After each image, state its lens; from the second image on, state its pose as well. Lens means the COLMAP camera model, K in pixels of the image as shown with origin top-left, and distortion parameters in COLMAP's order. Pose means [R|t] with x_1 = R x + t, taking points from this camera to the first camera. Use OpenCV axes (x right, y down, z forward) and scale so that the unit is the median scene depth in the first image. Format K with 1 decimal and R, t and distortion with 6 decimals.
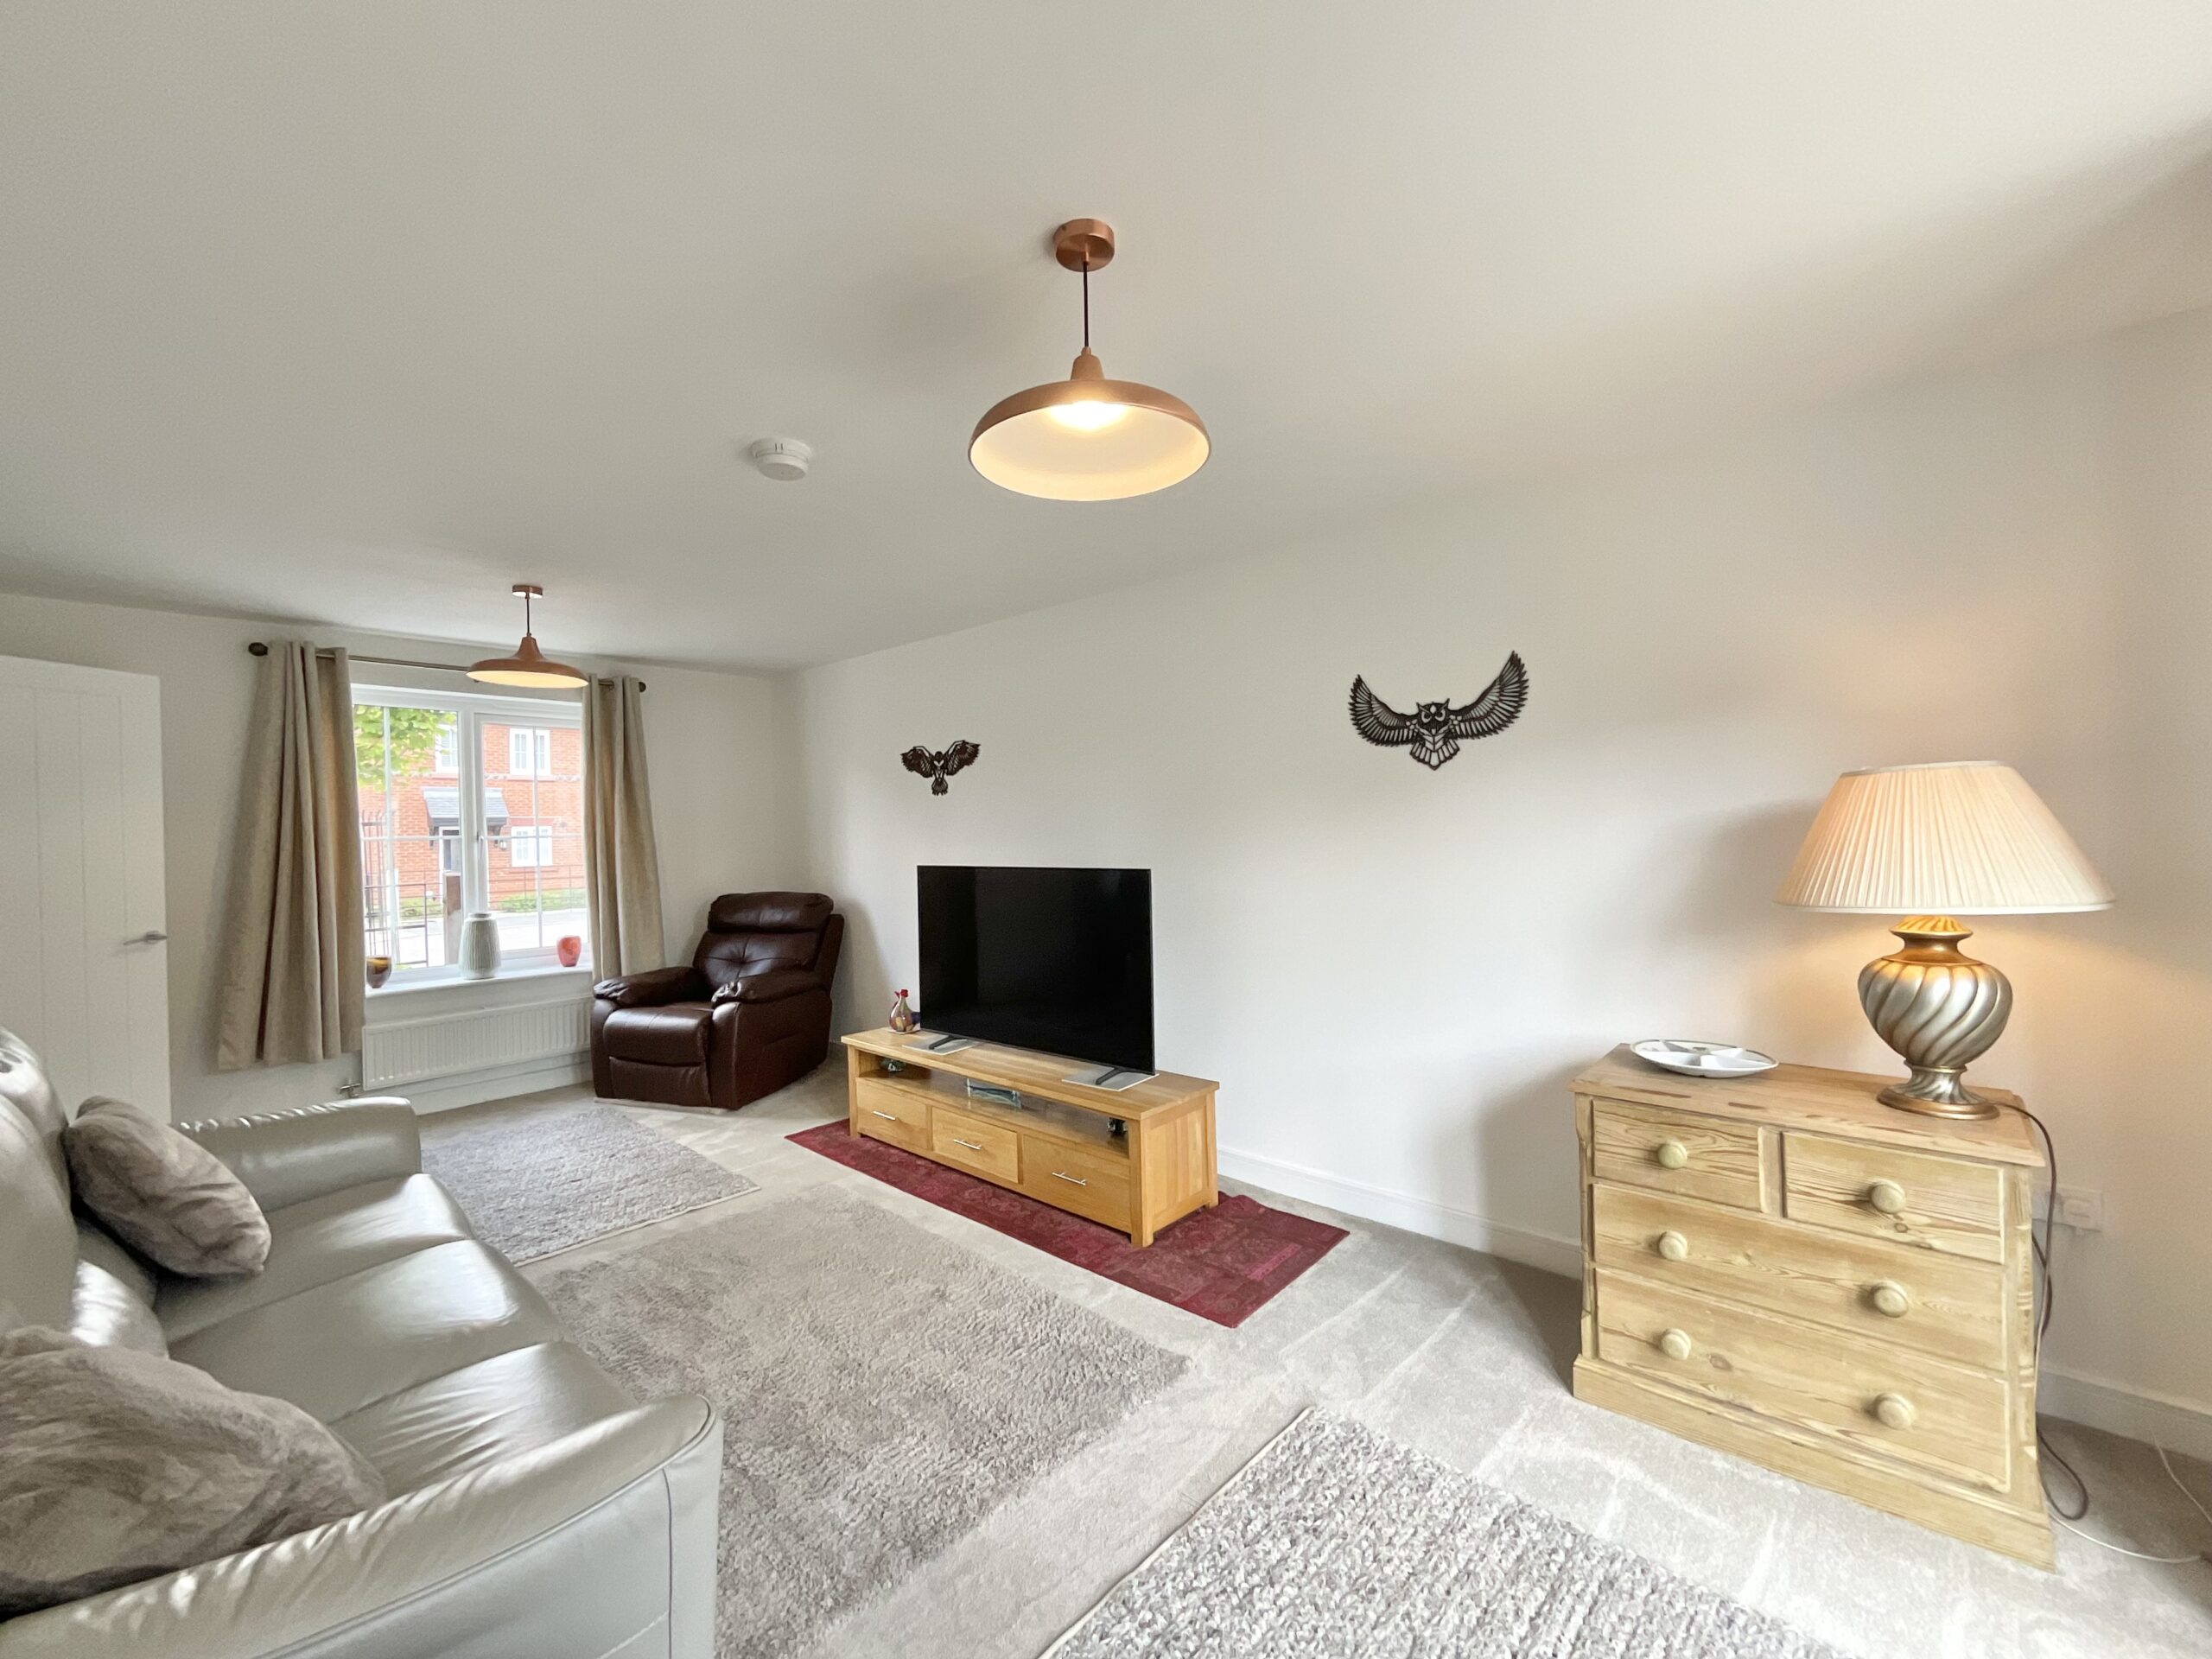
lens RADIAL K [[899.8, 0, 1098.0], [0, 899.8, 831.6], [0, 0, 1]] dist [-0.004397, 0.002061]
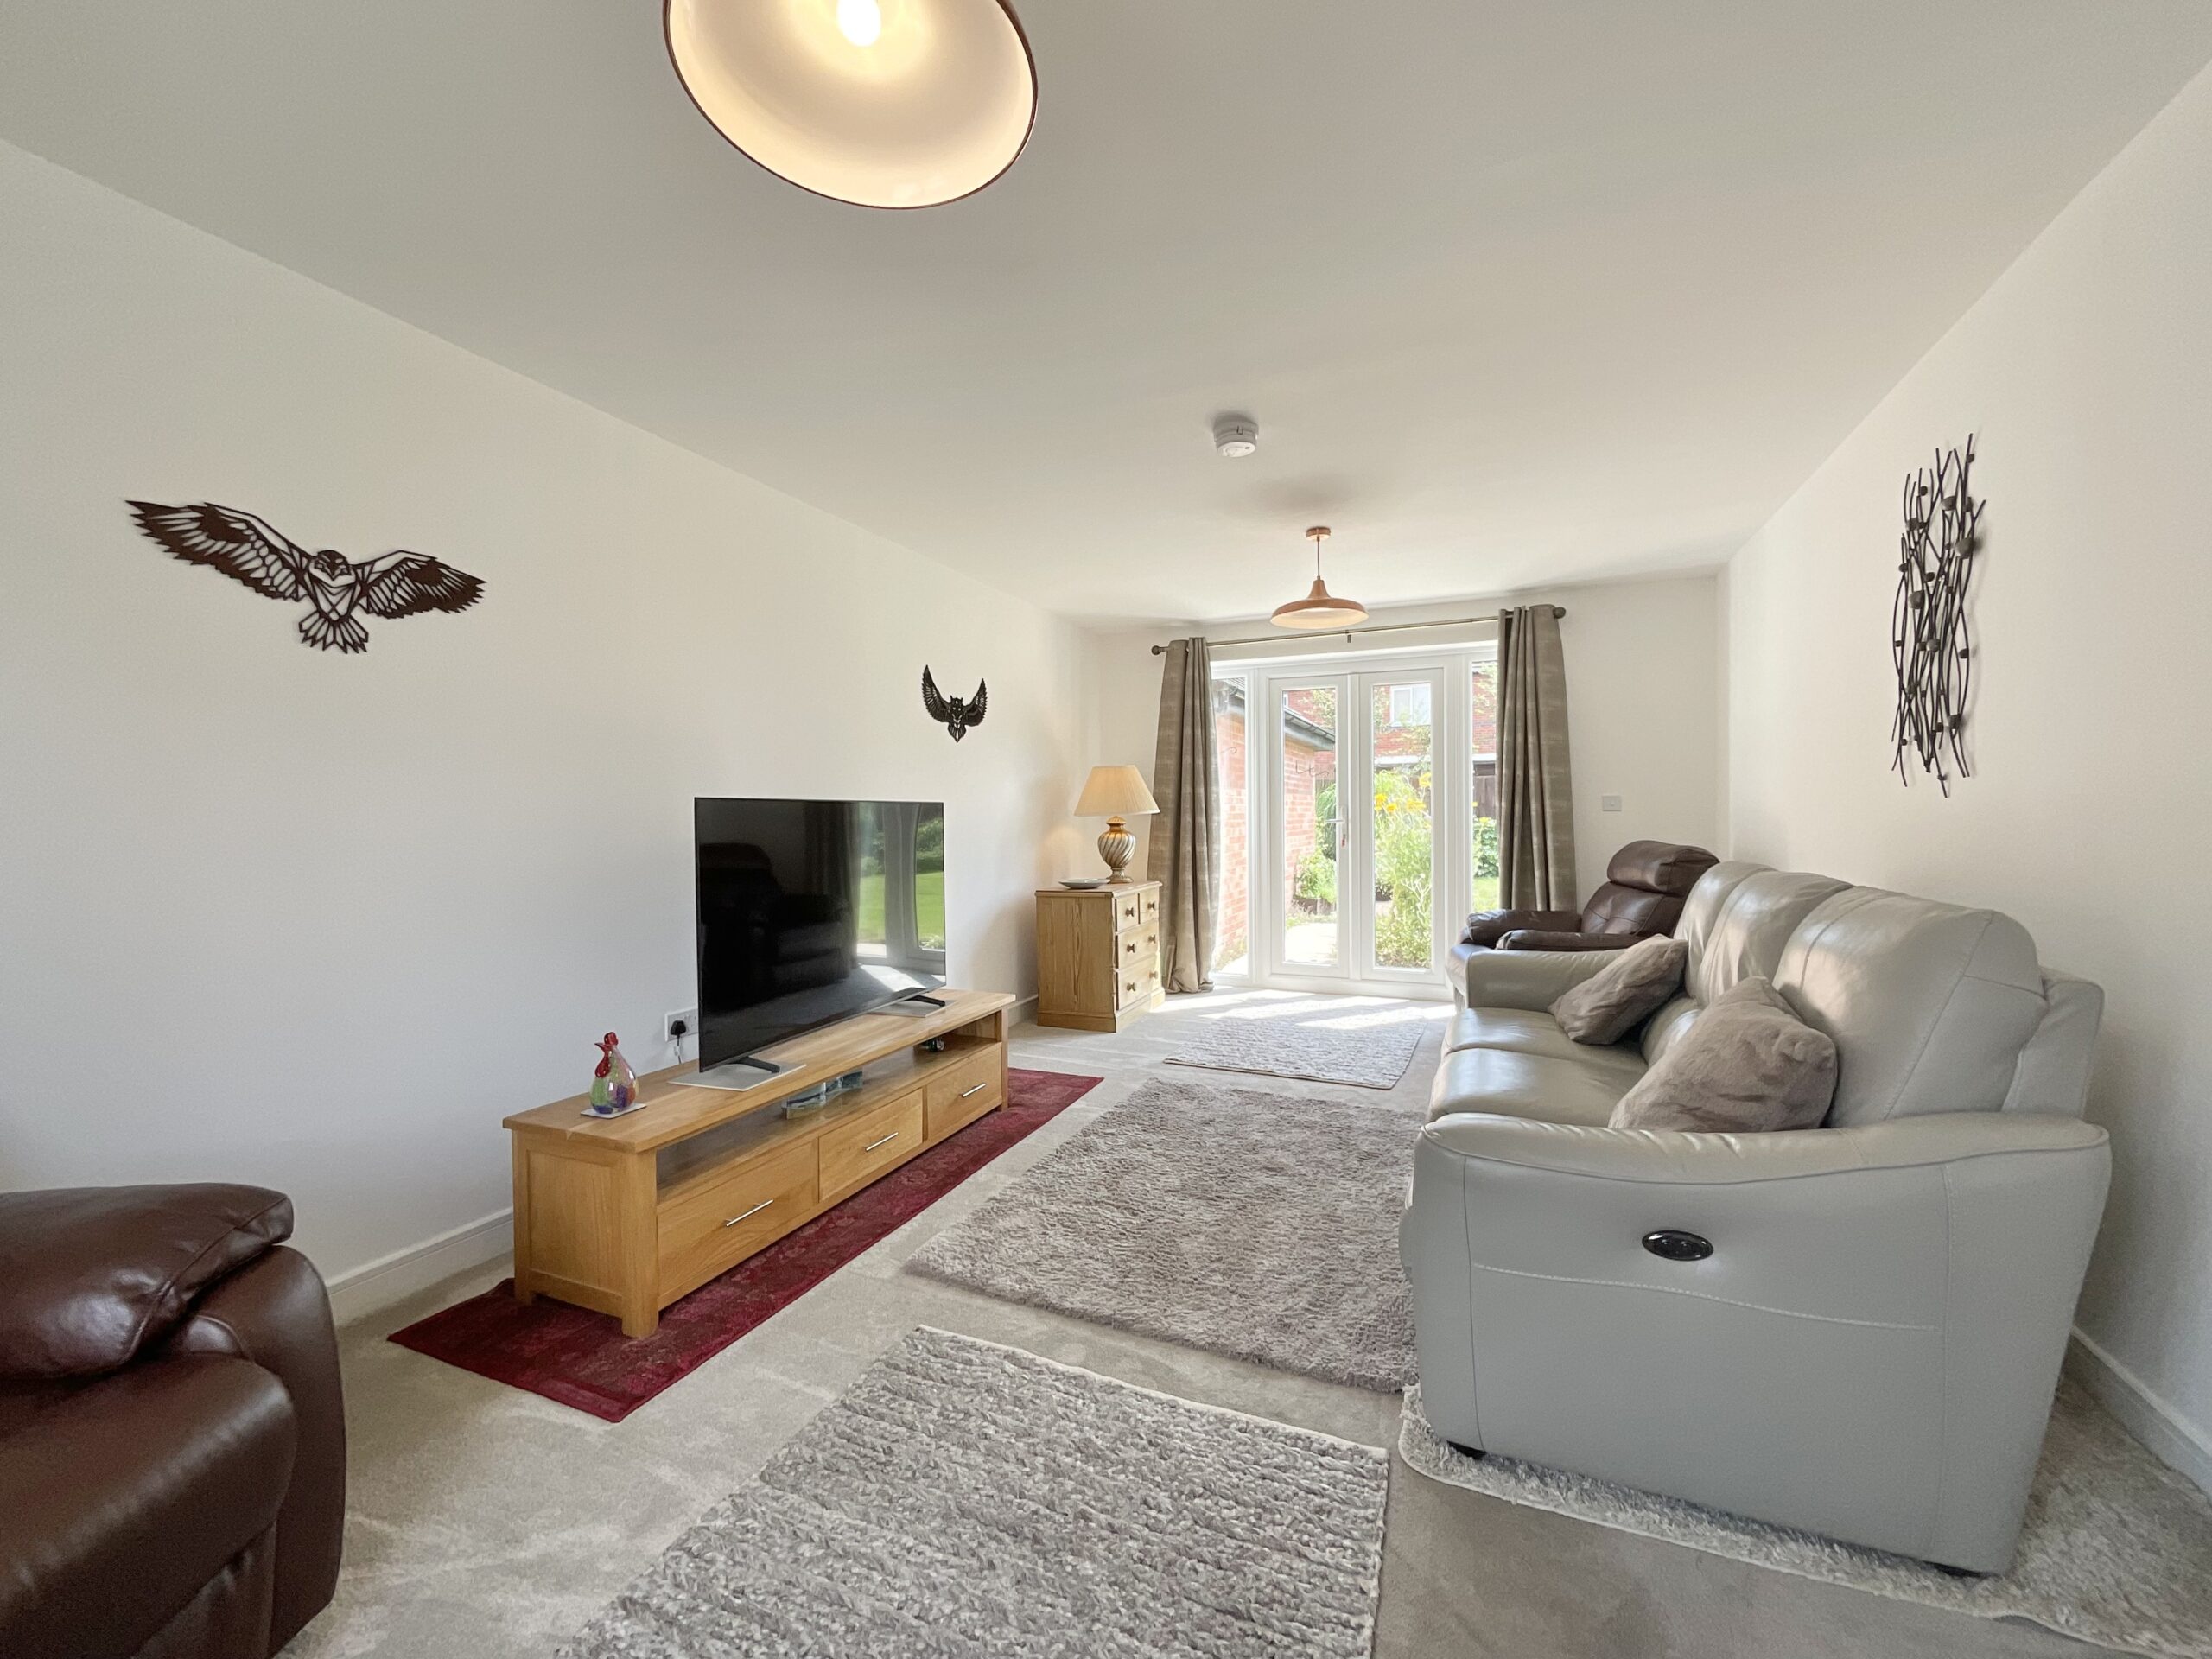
lens RADIAL K [[899.8, 0, 1105.5], [0, 899.8, 825.3], [0, 0, 1]] dist [-0.004397, 0.002061]
pose [[-0.334716, 0.016424, 0.942176, -0.964847], [0.023573, 0.999681, -0.009051, 0.078278], [-0.942024, 0.019181, -0.334996, 1.067868]]
